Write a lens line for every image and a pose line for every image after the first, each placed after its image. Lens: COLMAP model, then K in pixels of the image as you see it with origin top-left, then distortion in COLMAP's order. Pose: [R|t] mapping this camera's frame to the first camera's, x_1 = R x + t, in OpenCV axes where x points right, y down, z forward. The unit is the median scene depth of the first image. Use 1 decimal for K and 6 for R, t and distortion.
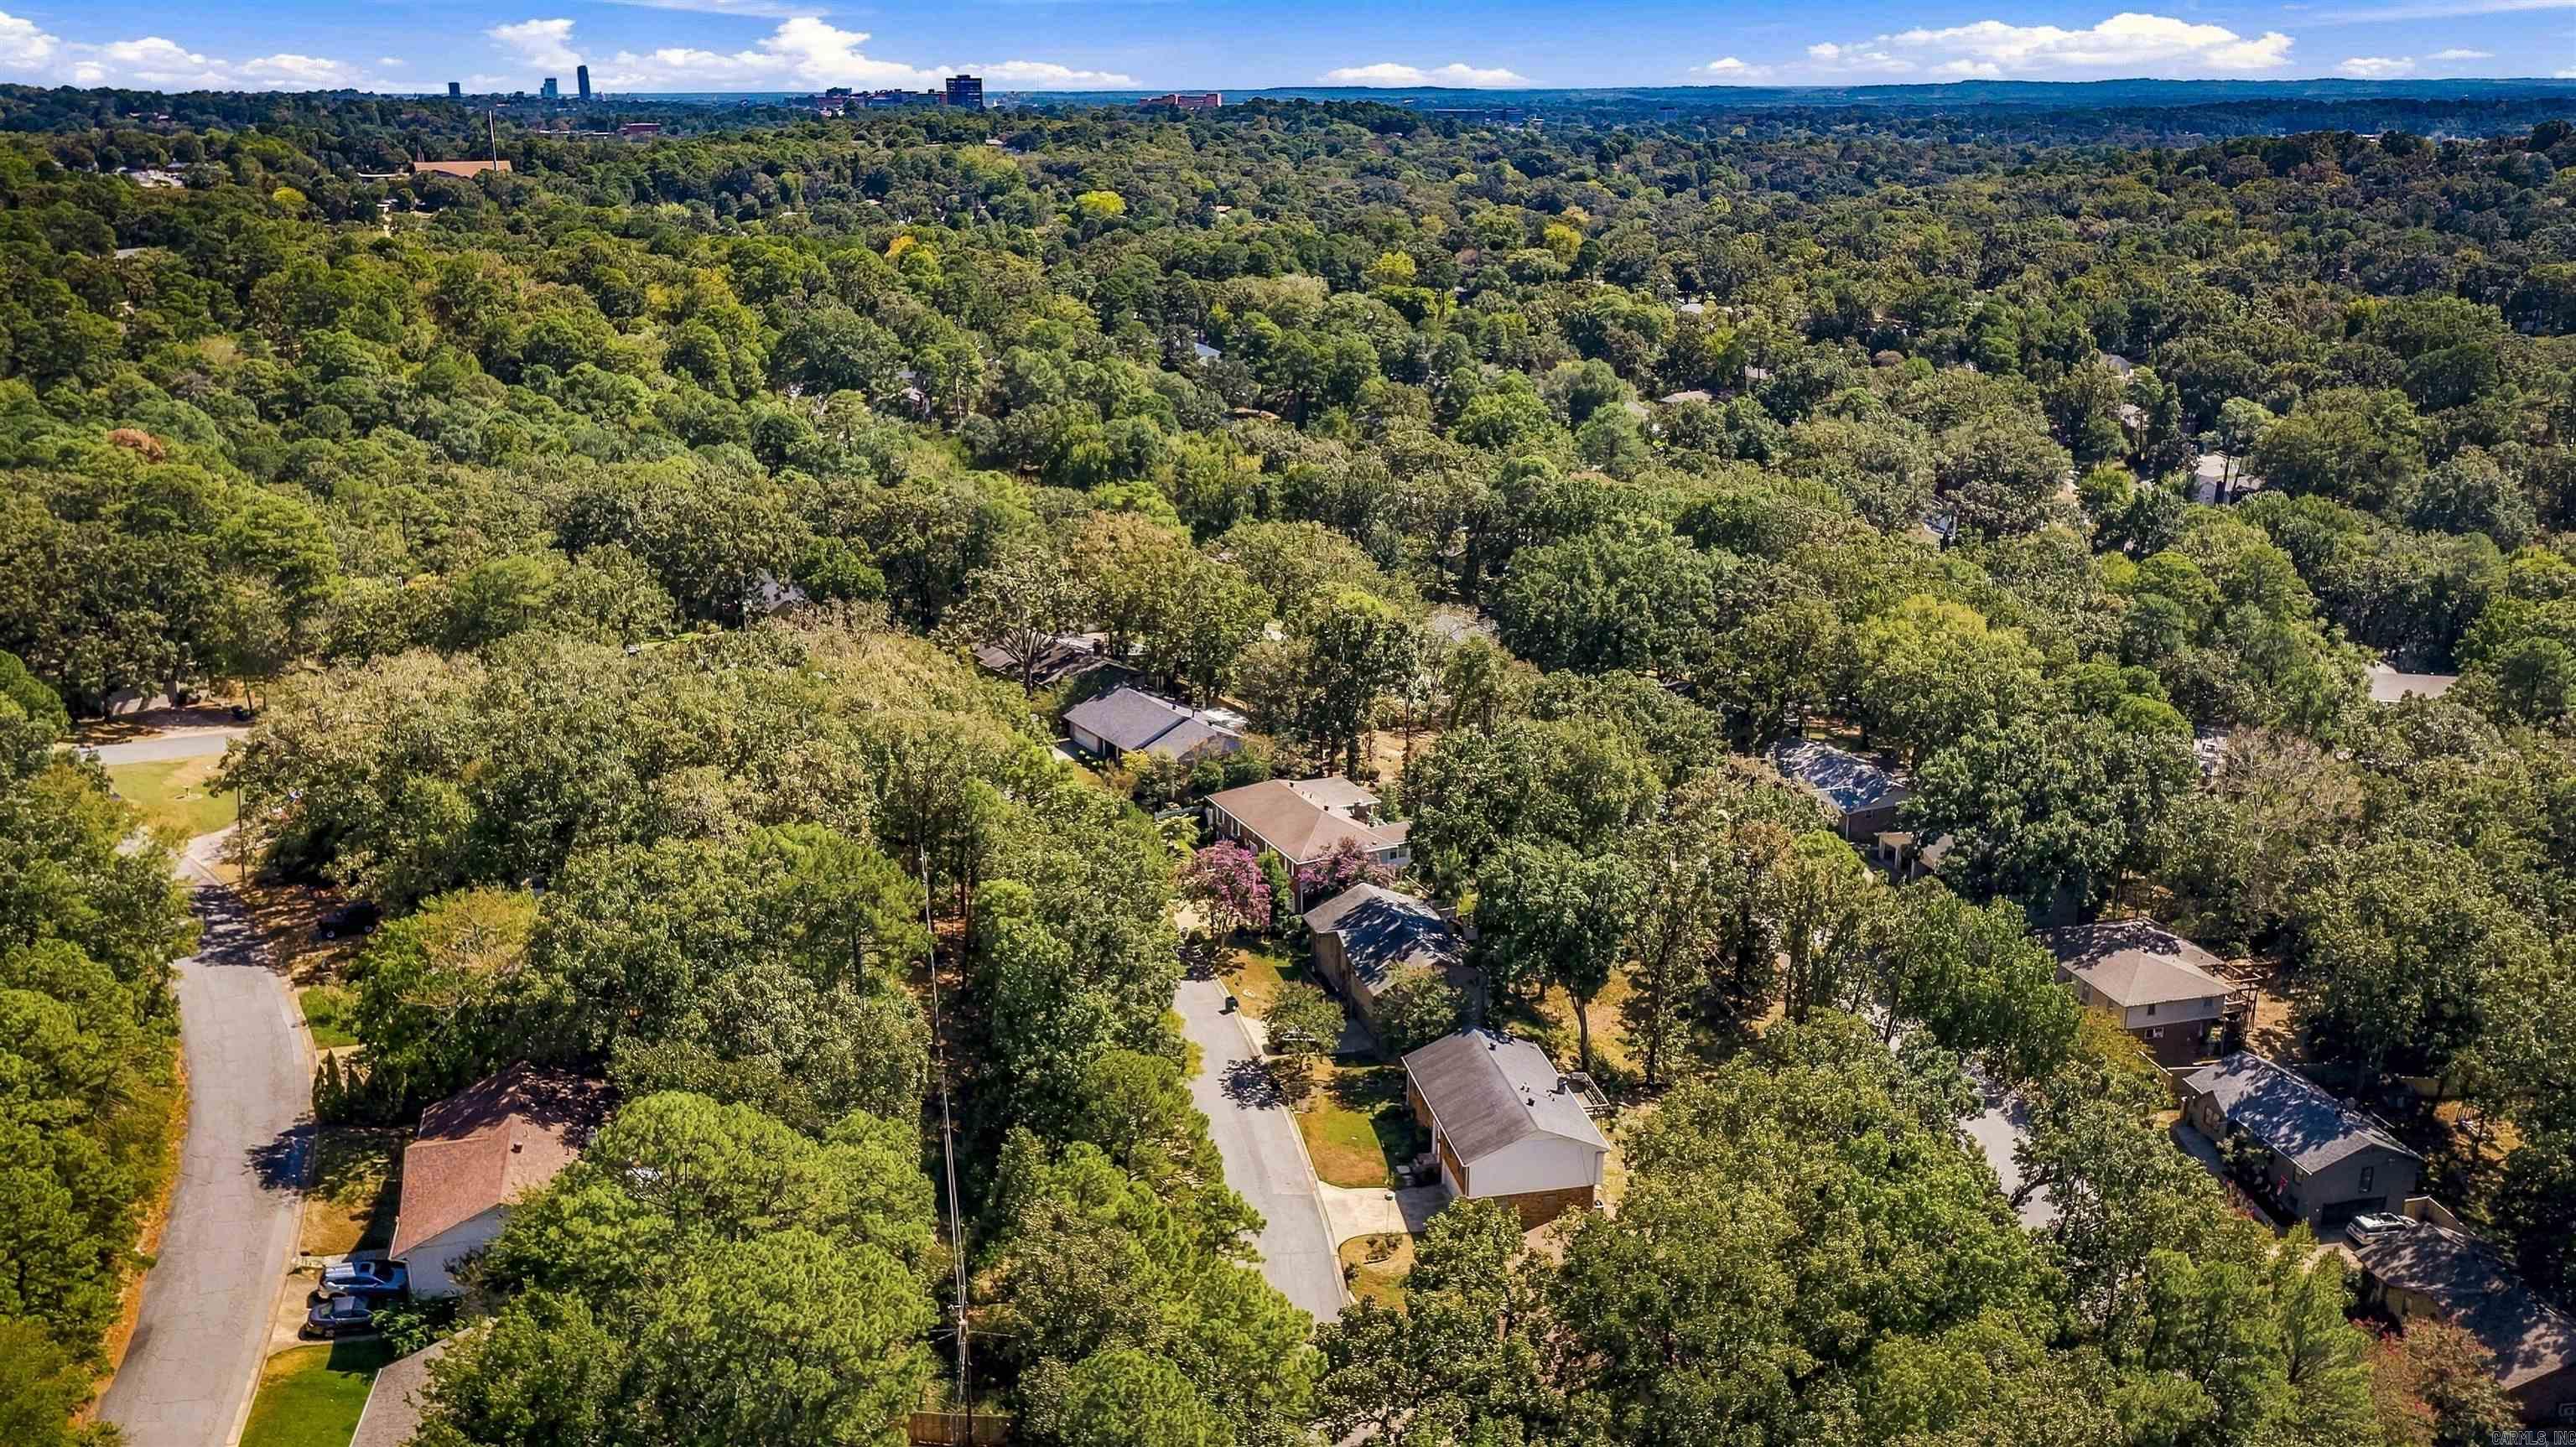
lens RADIAL K [[2069.3, 0, 1298.8], [0, 2069.3, 708.1], [0, 0, 1]] dist [0.008723, 0.000810]
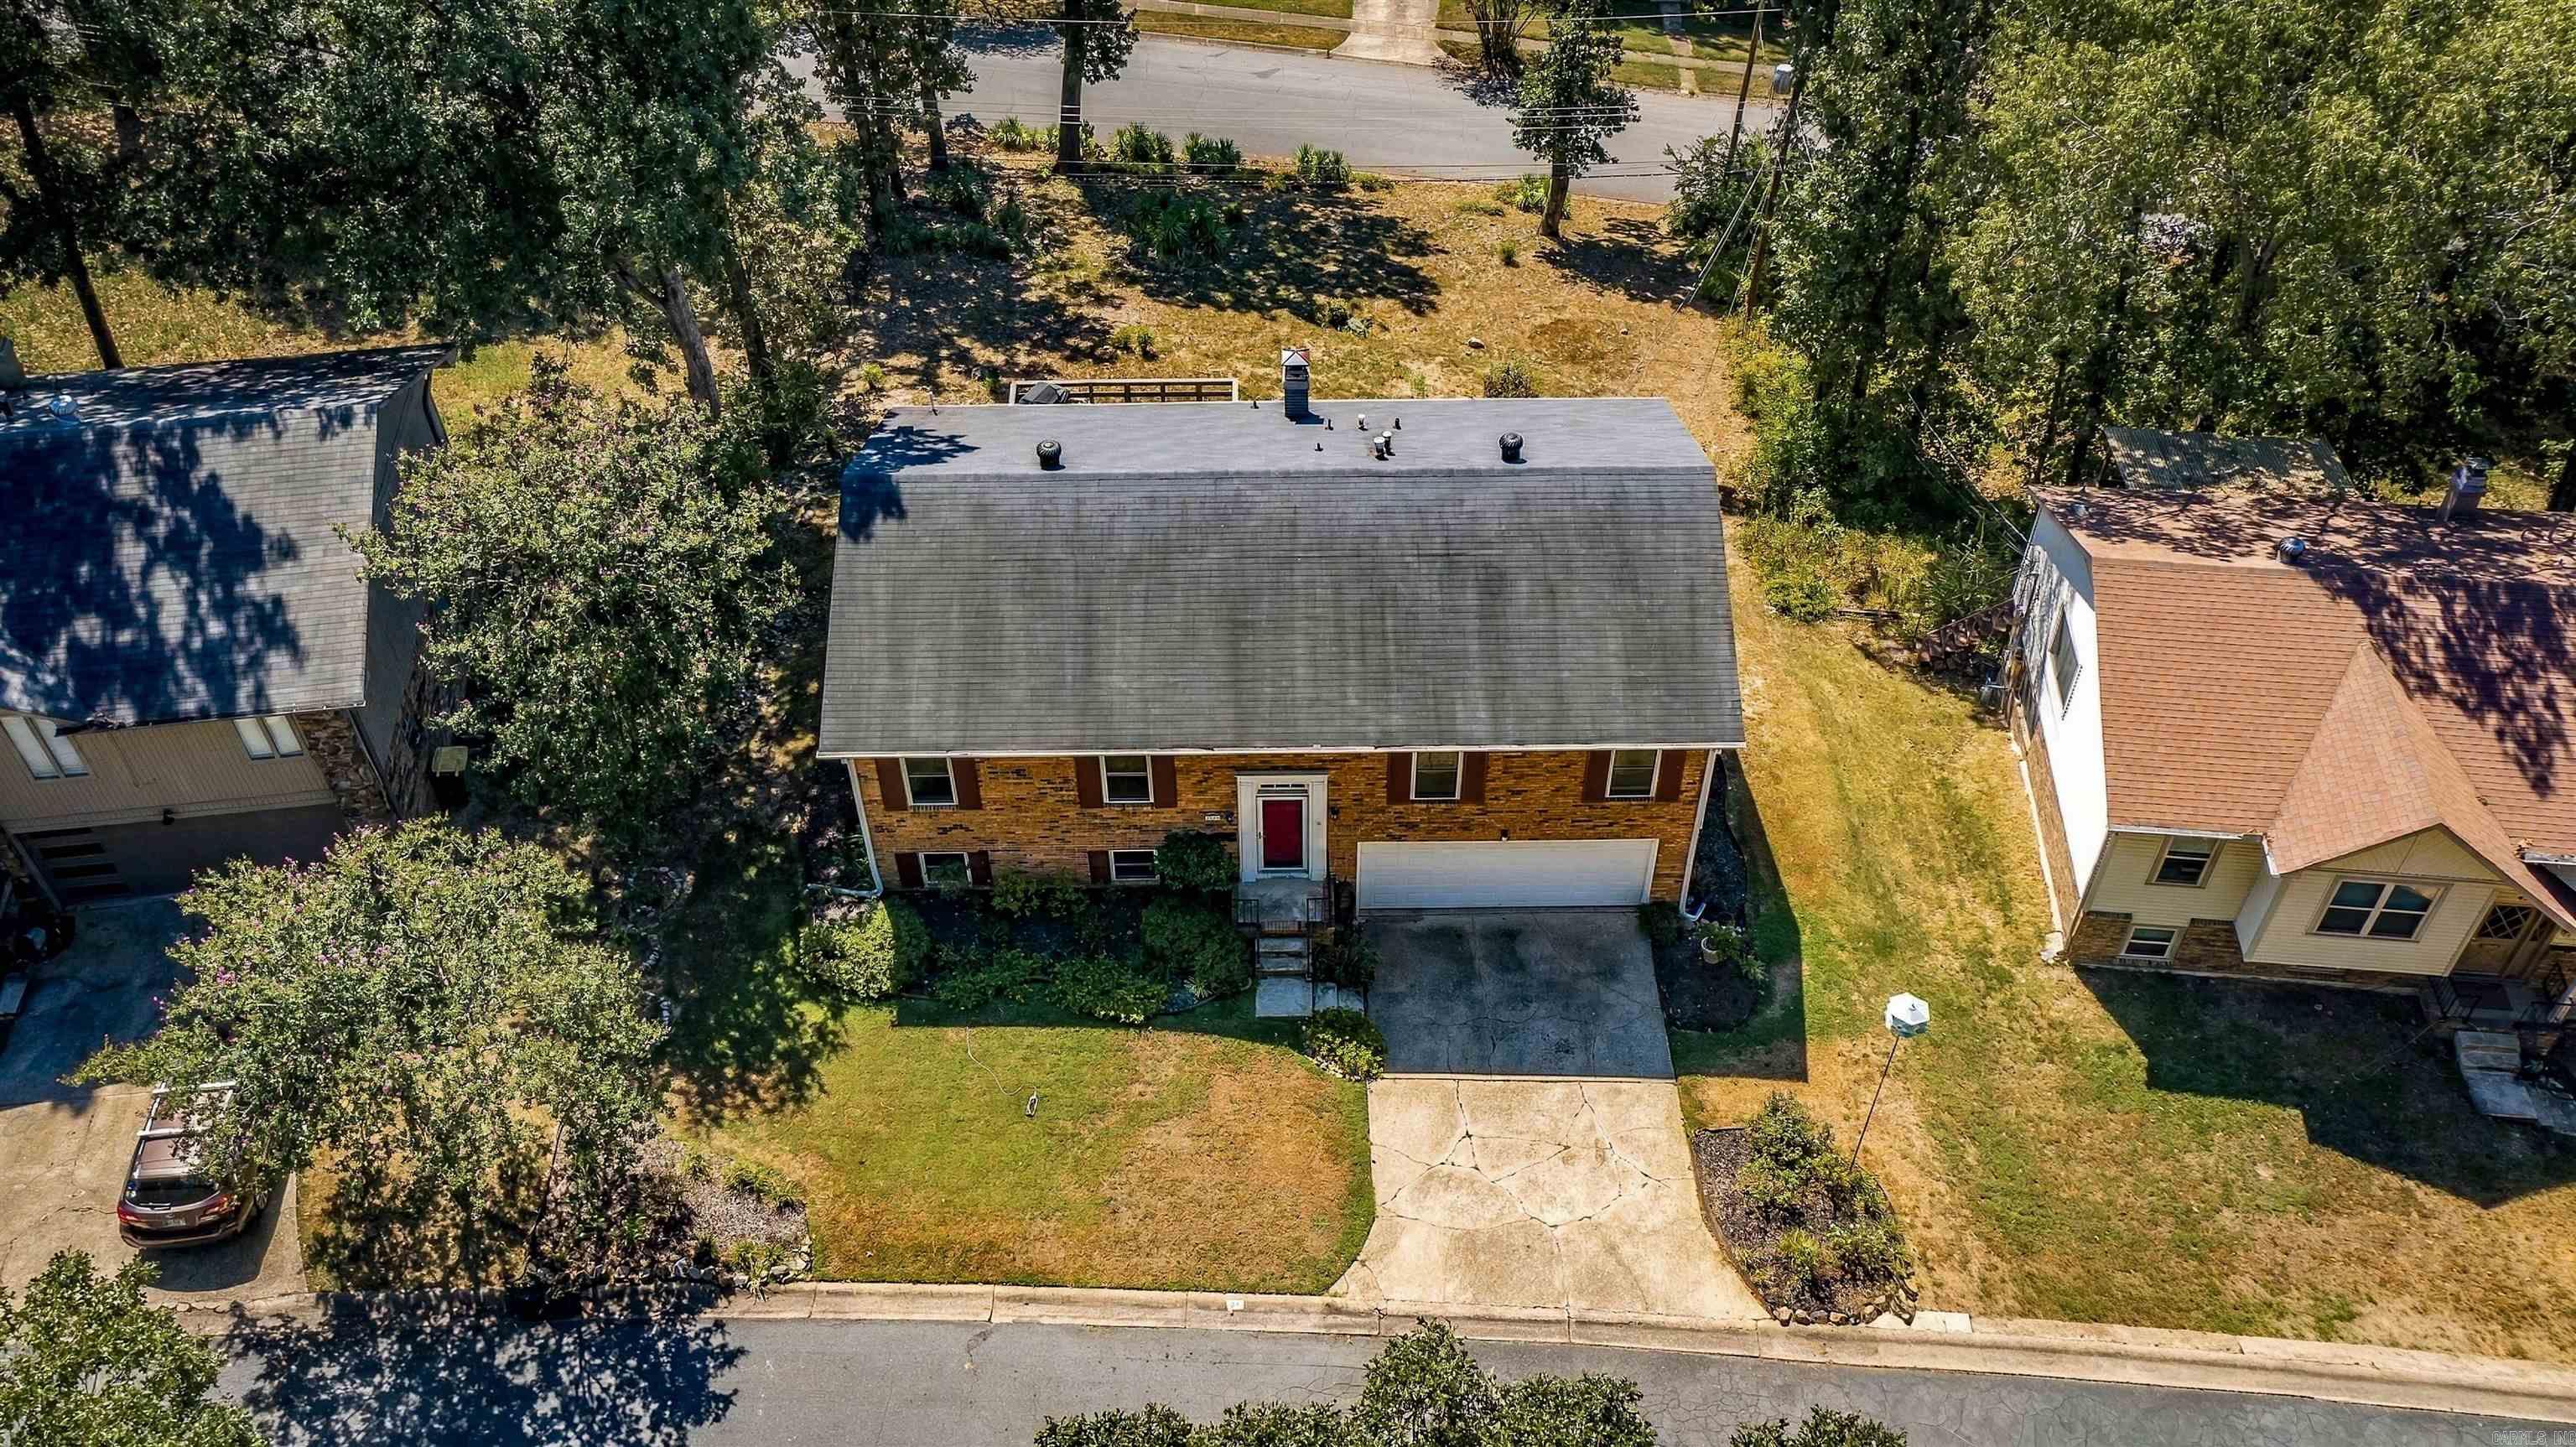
lens RADIAL K [[2069.3, 0, 1299.4], [0, 2069.3, 725.9], [0, 0, 1]] dist [0.008723, 0.000810]
pose [[0.194563, -0.689228, 0.697933, -0.060250], [0.287668, 0.720337, 0.631159, 0.018717], [-0.937759, 0.077973, 0.338420, 0.506365]]
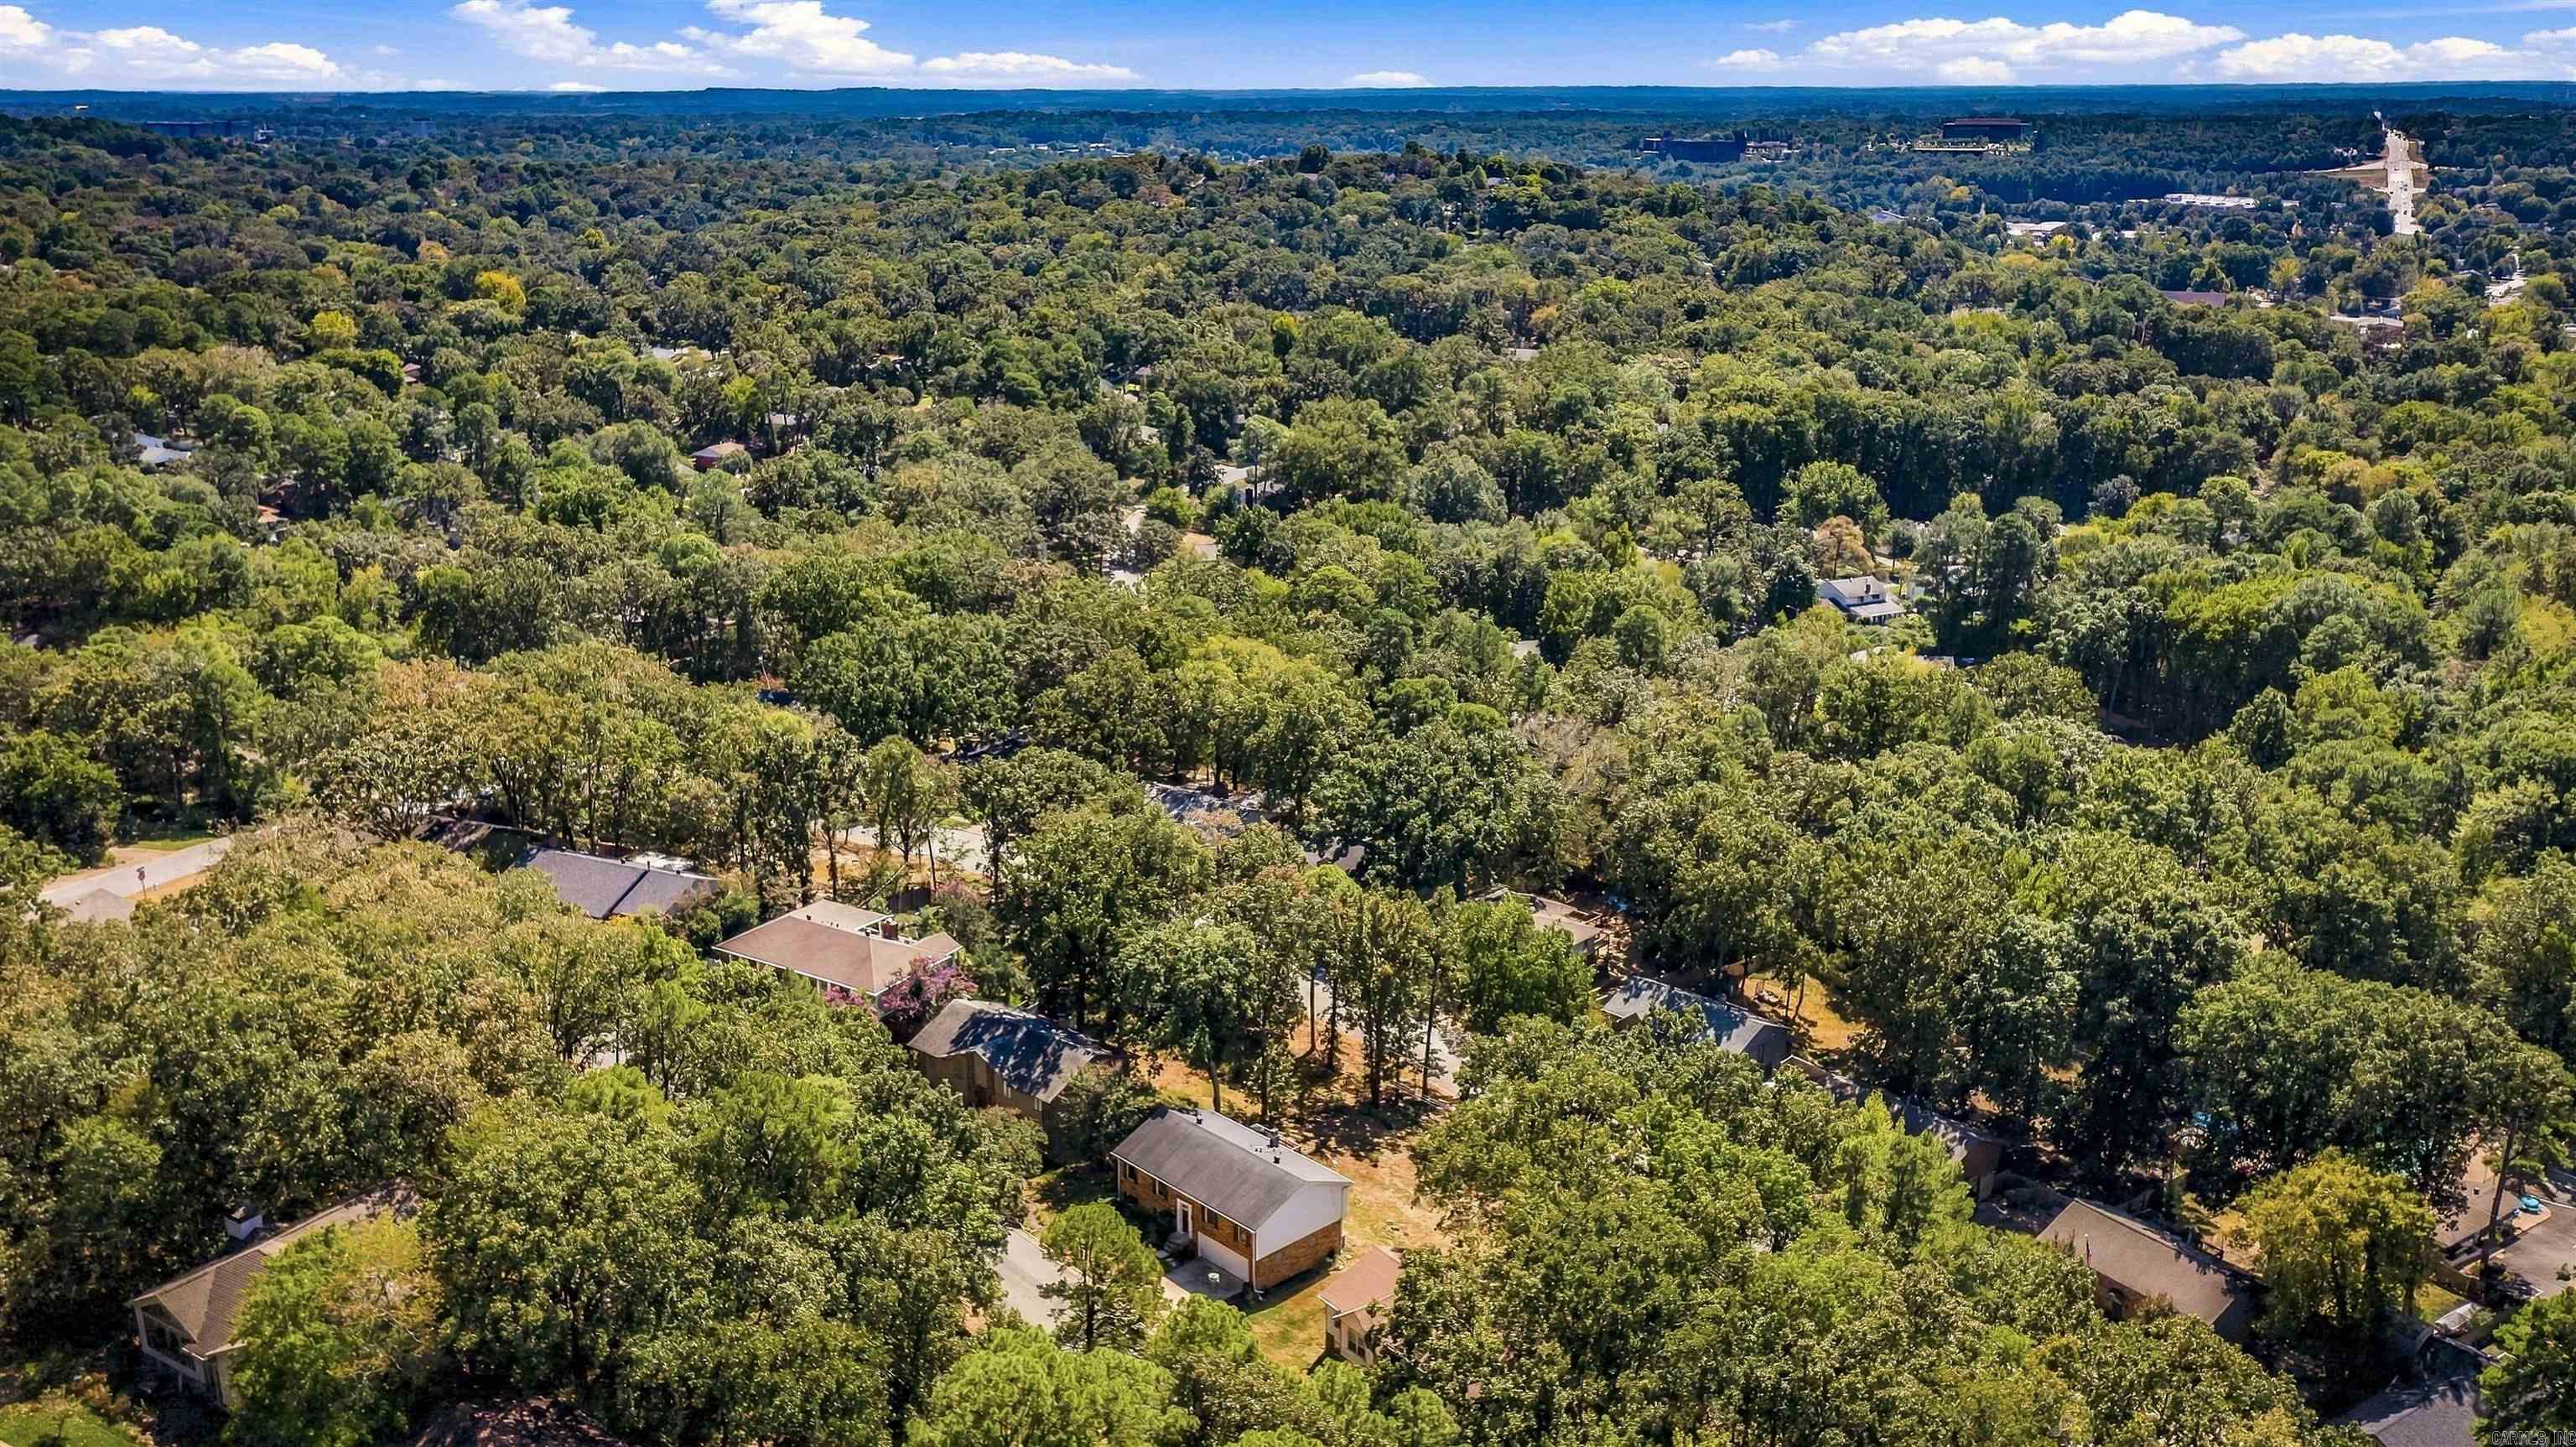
lens RADIAL K [[2069.3, 0, 1307.5], [0, 2069.3, 745.2], [0, 0, 1]] dist [0.008723, 0.000810]
pose [[0.843047, -0.156997, 0.514415, -0.218165], [0.150462, 0.987103, 0.054674, -0.045443], [-0.516364, 0.031307, 0.855796, 0.025431]]
